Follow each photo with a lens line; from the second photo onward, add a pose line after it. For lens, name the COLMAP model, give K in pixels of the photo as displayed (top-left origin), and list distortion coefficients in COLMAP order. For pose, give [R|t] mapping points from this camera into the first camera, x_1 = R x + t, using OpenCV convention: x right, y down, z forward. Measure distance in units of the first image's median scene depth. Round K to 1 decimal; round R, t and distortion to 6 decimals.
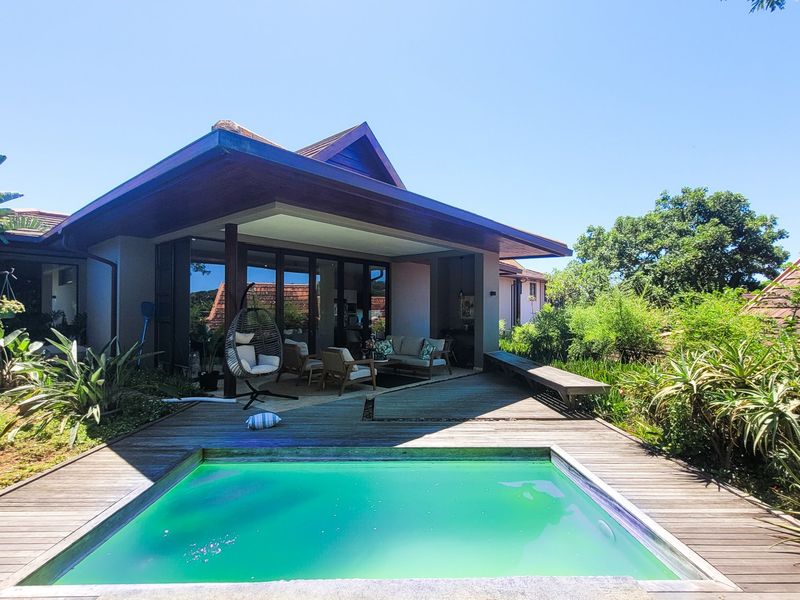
lens RADIAL K [[417.8, 0, 401.4], [0, 417.8, 302.2], [0, 0, 1]] dist [-0.002435, -0.000563]
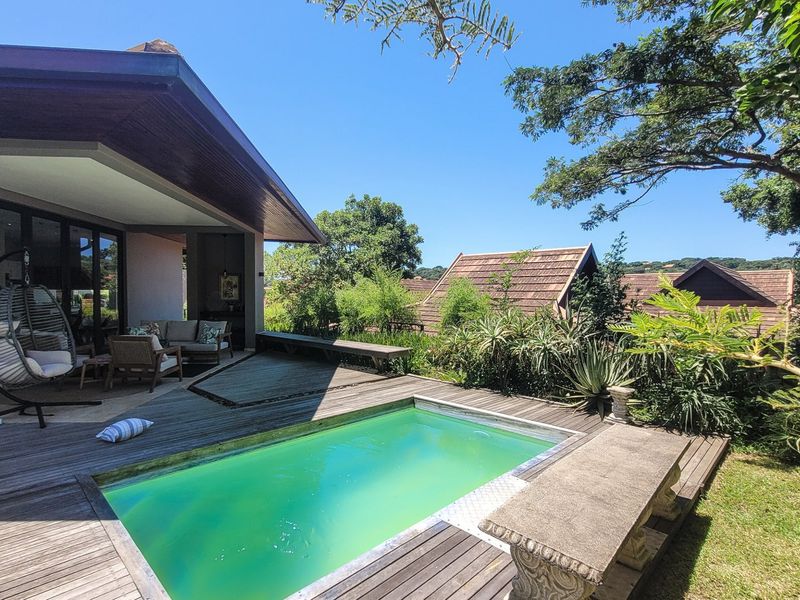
lens RADIAL K [[417.8, 0, 400.1], [0, 417.8, 301.1], [0, 0, 1]] dist [-0.002435, -0.000563]
pose [[0.712891, -0.005197, 0.701256, -0.486164], [-0.024738, 0.999164, 0.032554, 0.004819], [-0.700839, -0.040555, 0.712166, 0.088480]]
